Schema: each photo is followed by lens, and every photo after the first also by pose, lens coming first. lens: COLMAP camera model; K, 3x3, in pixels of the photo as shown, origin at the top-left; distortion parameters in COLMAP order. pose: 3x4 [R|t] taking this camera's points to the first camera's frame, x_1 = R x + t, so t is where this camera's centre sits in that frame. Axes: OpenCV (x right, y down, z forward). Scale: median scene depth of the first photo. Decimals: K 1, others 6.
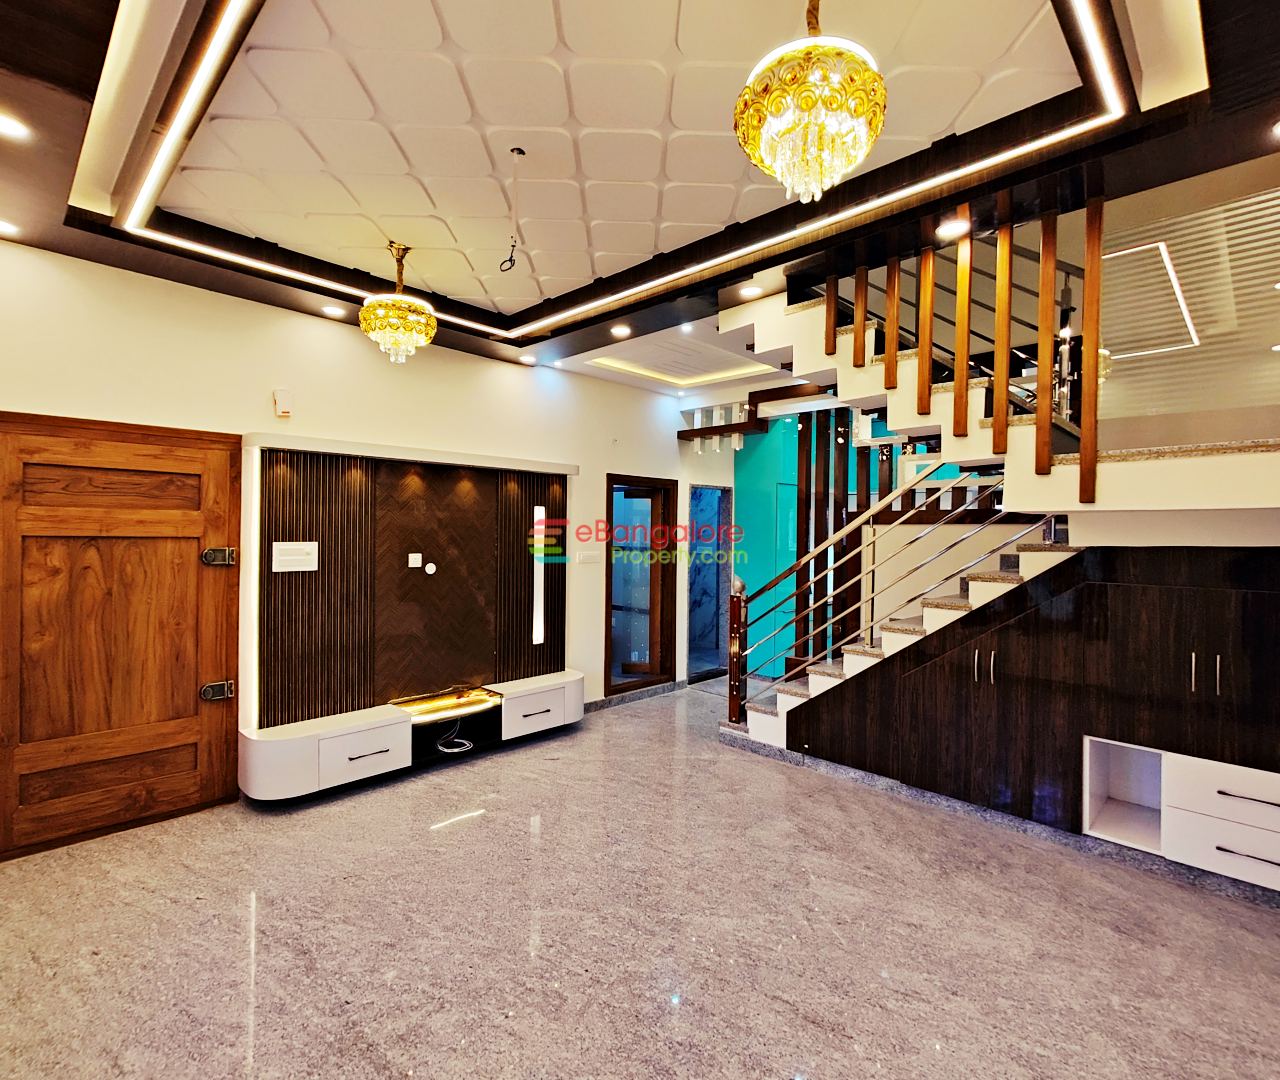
lens RADIAL K [[632.9, 0, 638.2], [0, 632.9, 538.8], [0, 0, 1]] dist [0.000080, 0.004071]
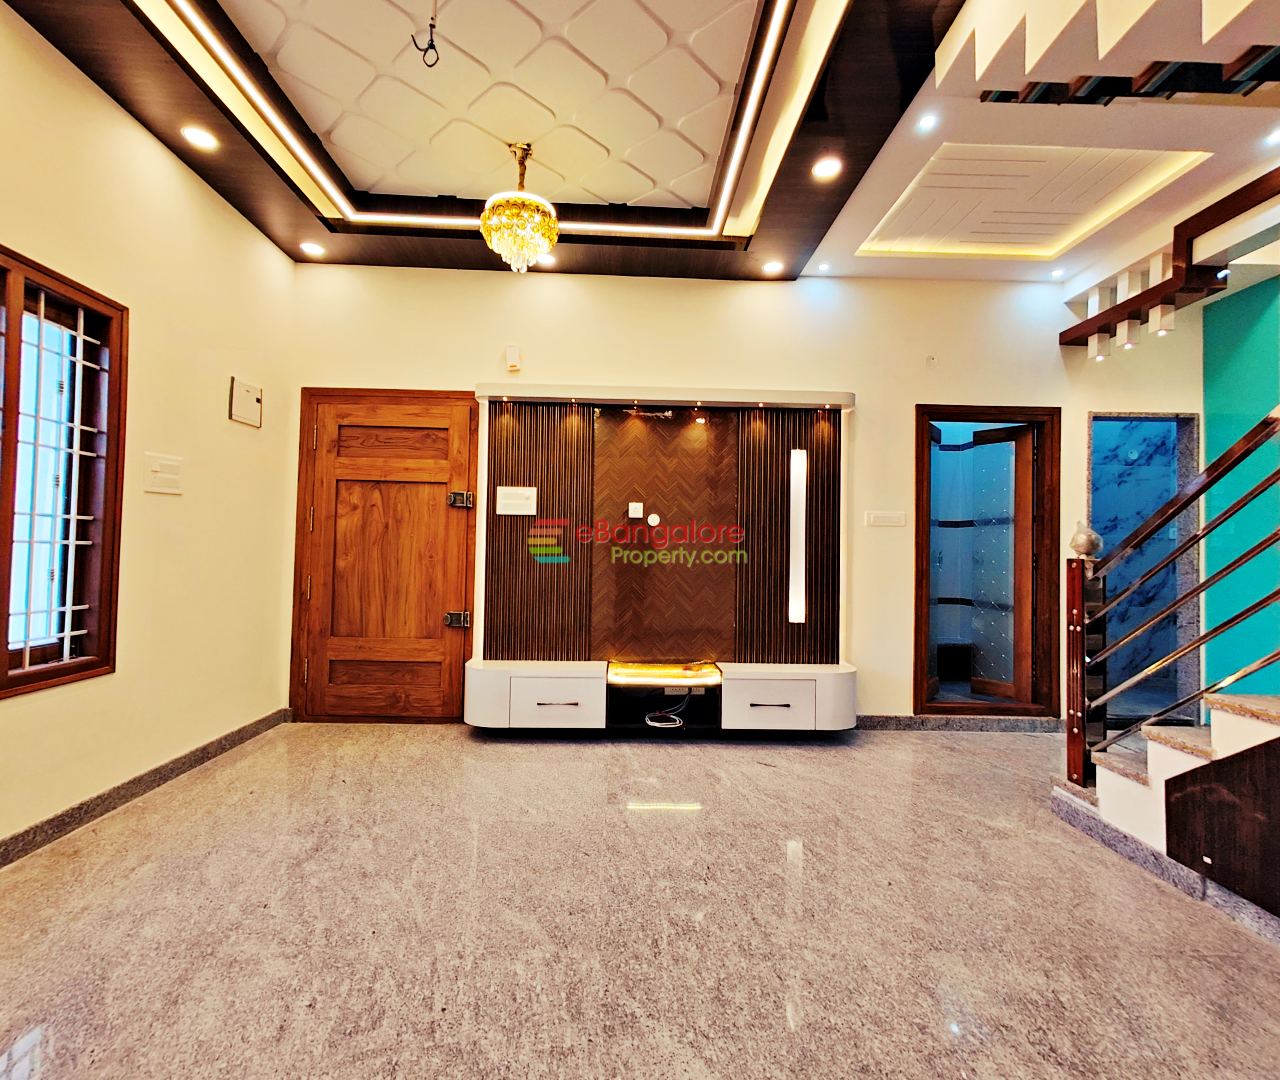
lens RADIAL K [[632.9, 0, 637.0], [0, 632.9, 535.6], [0, 0, 1]] dist [0.000080, 0.004071]
pose [[0.724788, -0.011412, -0.688877, 0.321424], [-0.019565, 0.999119, -0.037136, 0.119953], [0.688694, 0.040393, 0.723926, 0.380152]]
